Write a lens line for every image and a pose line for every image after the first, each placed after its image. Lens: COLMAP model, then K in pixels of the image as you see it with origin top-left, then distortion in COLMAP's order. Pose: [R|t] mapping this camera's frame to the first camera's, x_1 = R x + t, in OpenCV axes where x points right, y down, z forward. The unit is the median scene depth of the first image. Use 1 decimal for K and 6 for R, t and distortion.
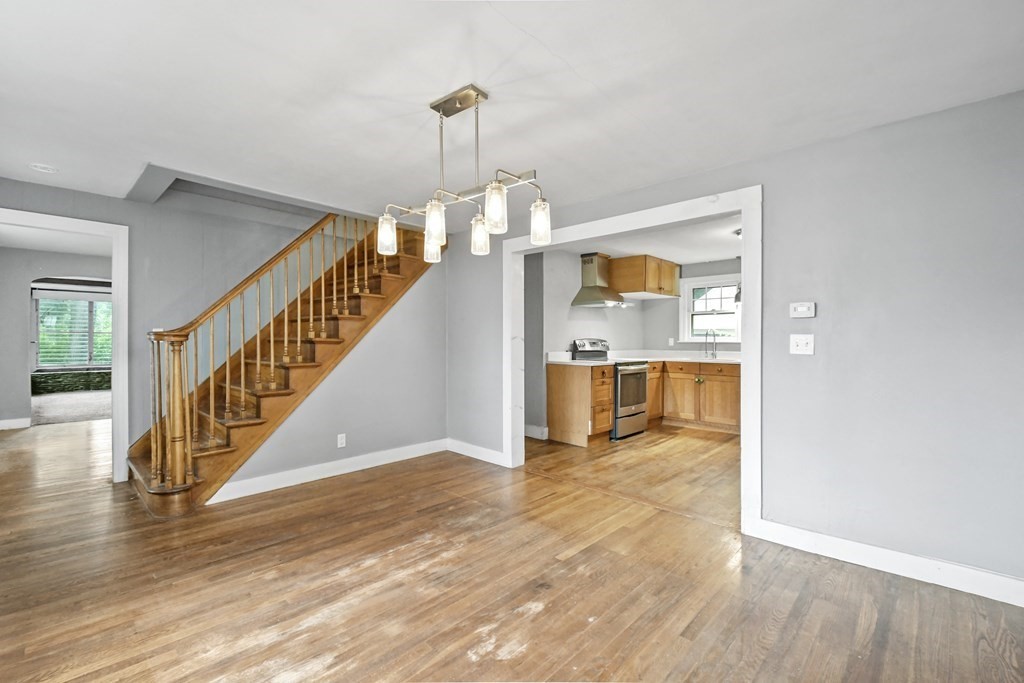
lens RADIAL K [[449.3, 0, 494.5], [0, 449.3, 342.0], [0, 0, 1]] dist [0.025049, -0.014759]
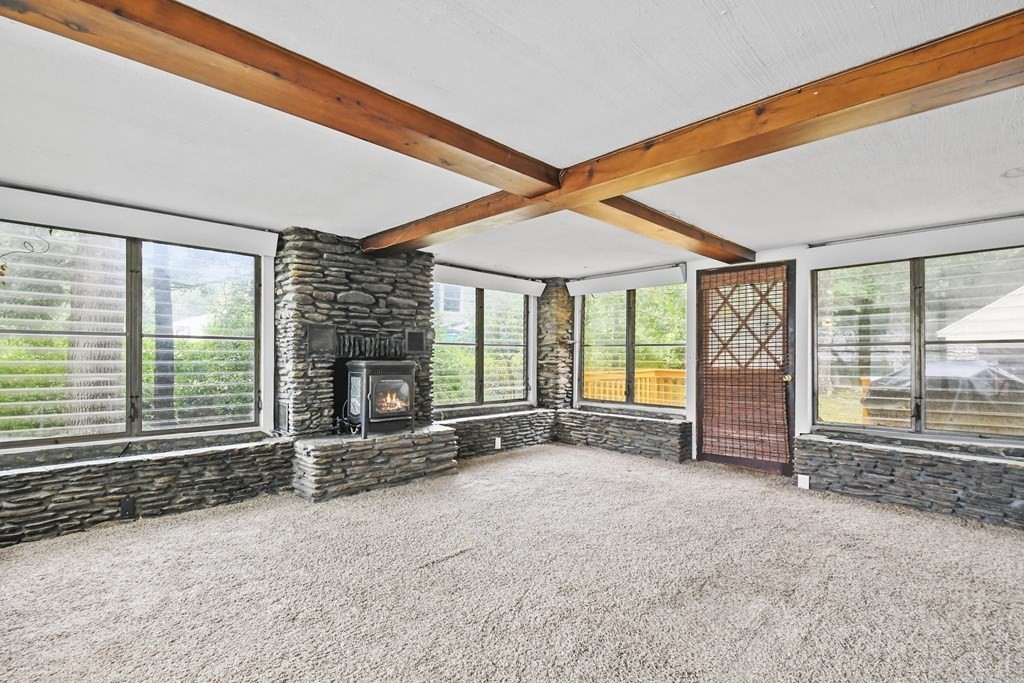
lens RADIAL K [[505.8, 0, 509.7], [0, 505.8, 357.2], [0, 0, 1]] dist [0.003544, -0.000957]
pose [[0.999564, 0.000103, -0.029541, -1.592503], [-0.000090, 1.000000, 0.000426, -0.012416], [0.029542, -0.000423, 0.999563, 1.683493]]
